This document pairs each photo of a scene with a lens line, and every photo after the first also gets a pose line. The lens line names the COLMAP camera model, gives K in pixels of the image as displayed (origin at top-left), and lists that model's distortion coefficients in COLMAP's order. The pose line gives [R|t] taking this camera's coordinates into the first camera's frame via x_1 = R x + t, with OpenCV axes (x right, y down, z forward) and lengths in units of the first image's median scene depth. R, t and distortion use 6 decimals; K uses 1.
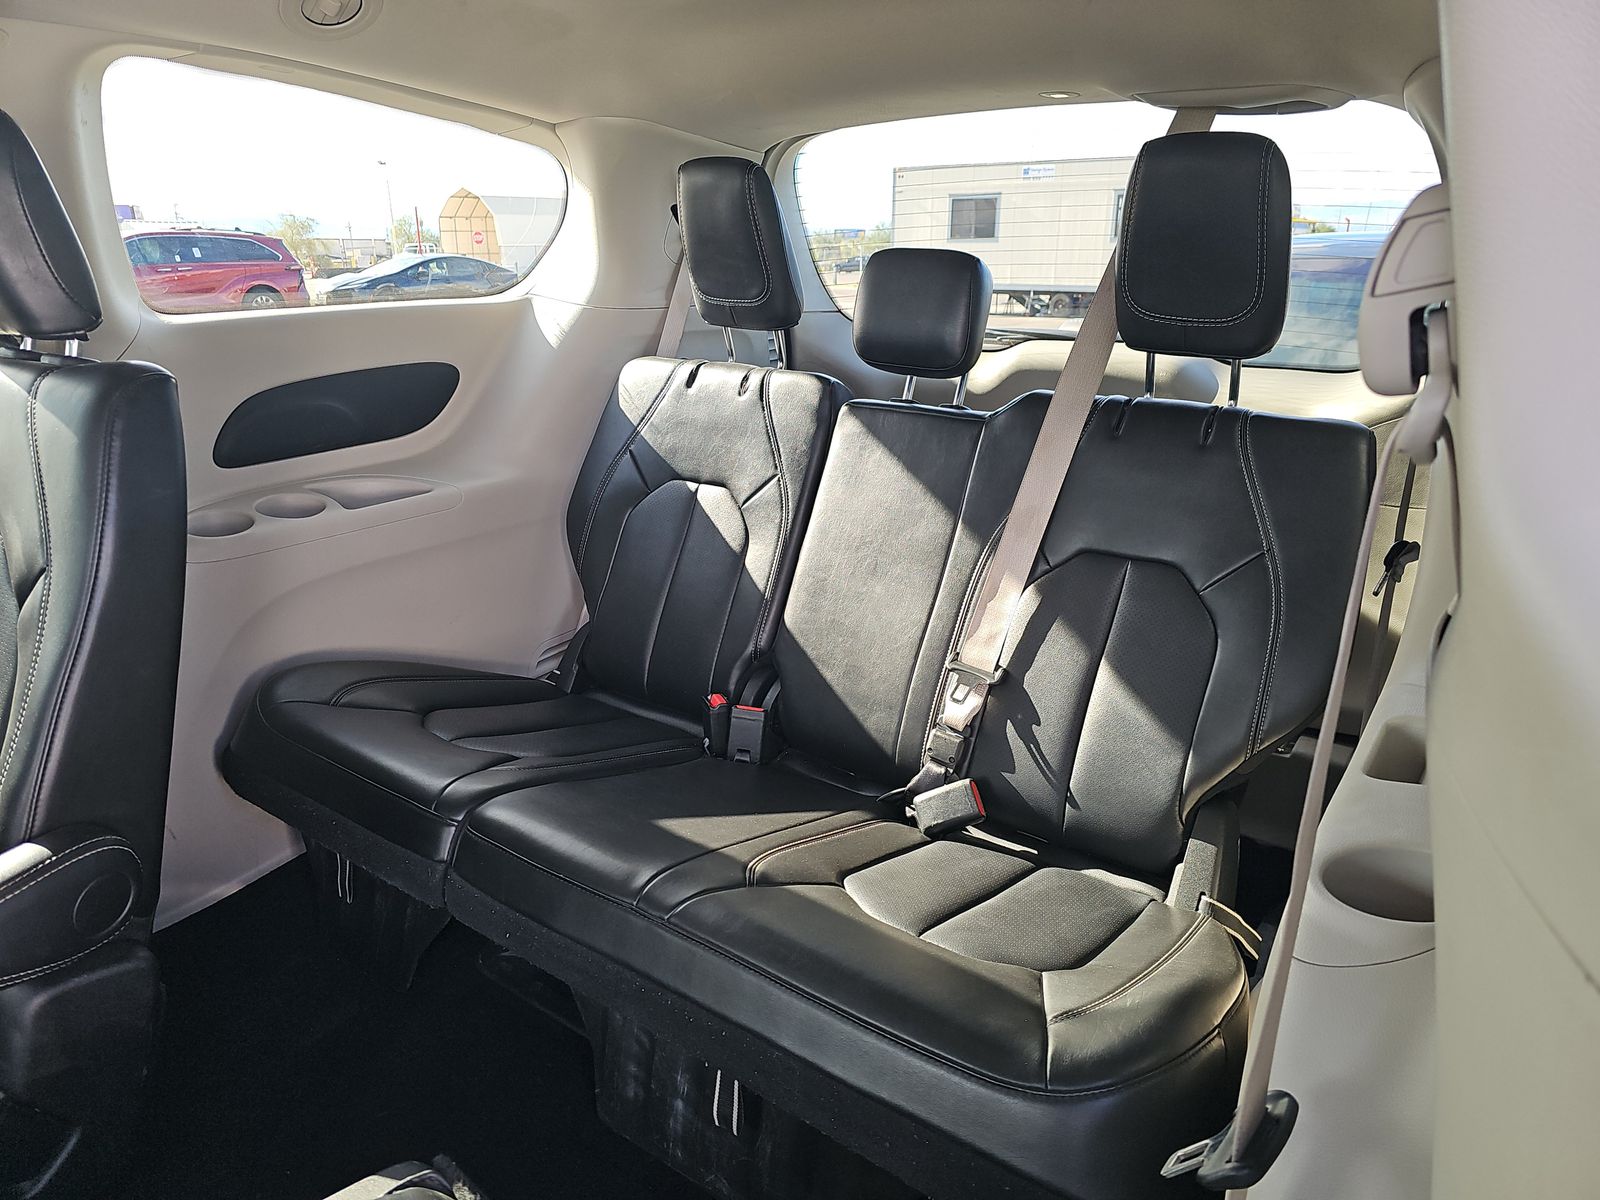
lens RADIAL K [[1055.6, 0, 799.8], [0, 1055.6, 633.0], [0, 0, 1]] dist [0.052287, -0.056112]
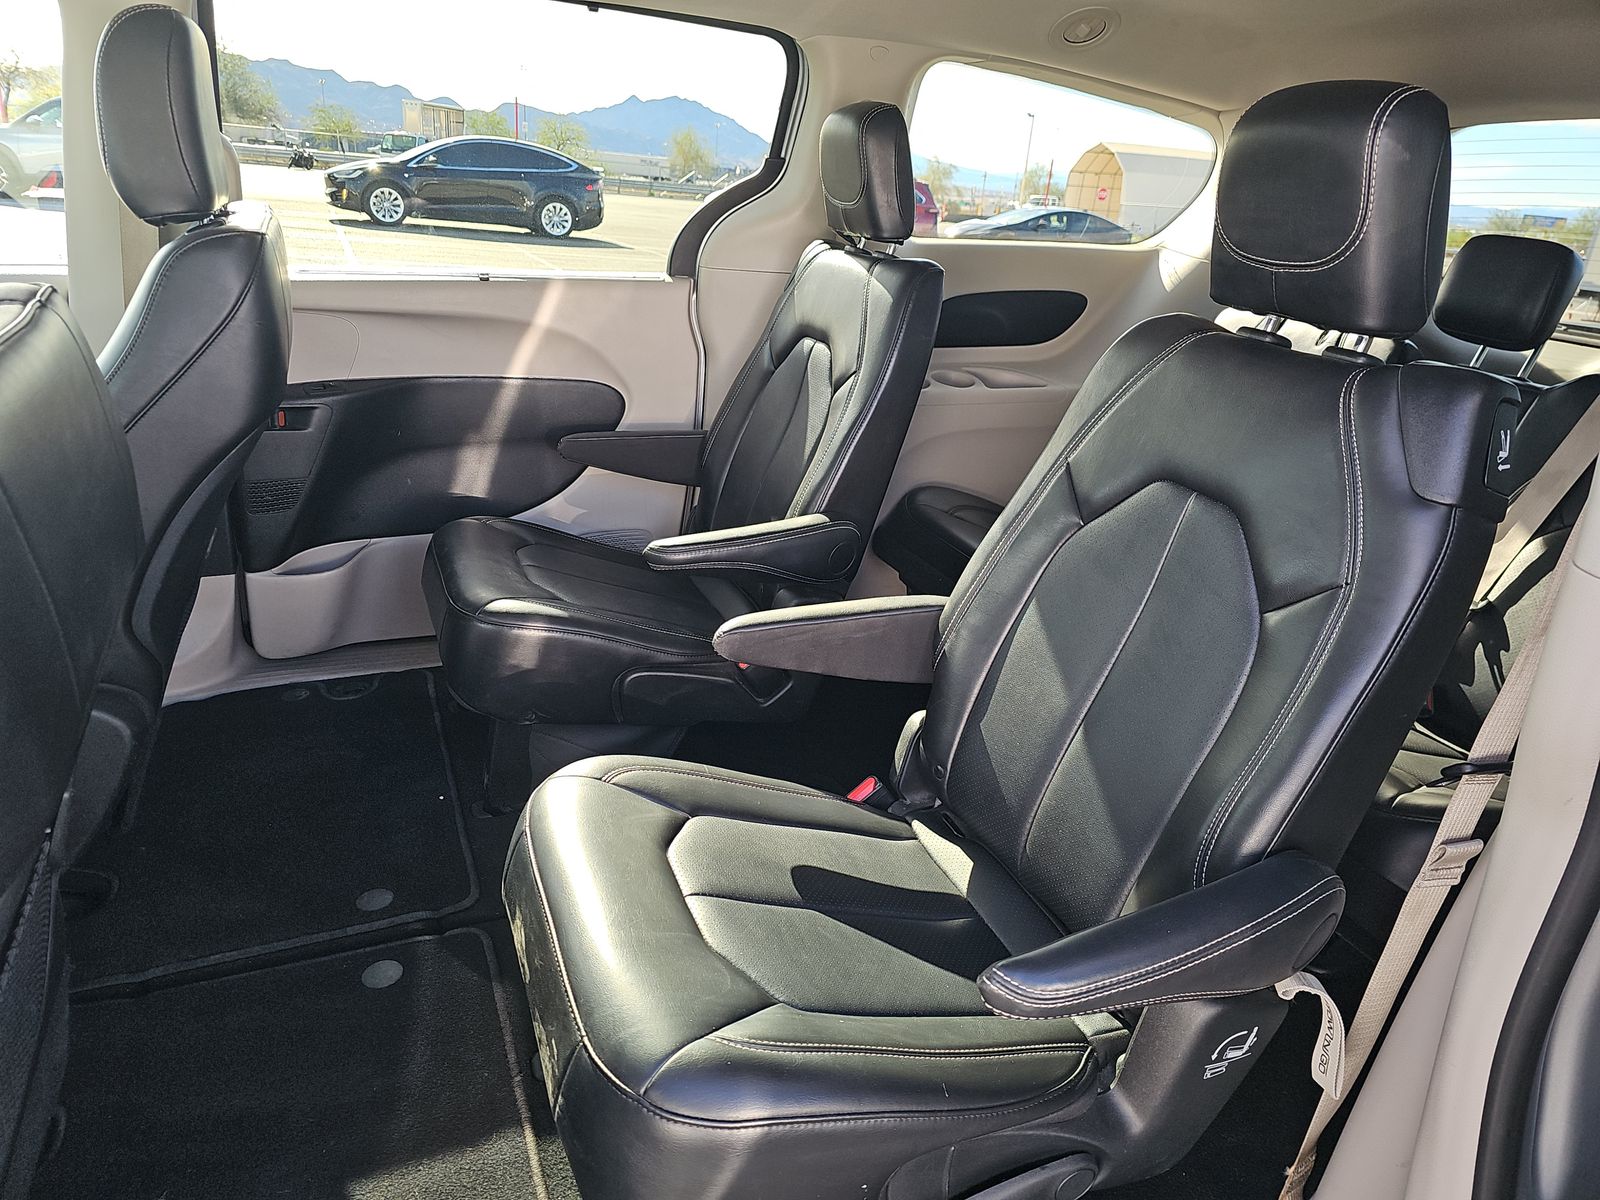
lens RADIAL K [[1055.6, 0, 799.8], [0, 1055.6, 633.0], [0, 0, 1]] dist [0.052287, -0.056112]
pose [[0.859888, 0.256562, -0.441326, 0.056429], [-0.241113, 0.966139, 0.091869, 0.119234], [0.449953, 0.027412, 0.892632, -0.327529]]
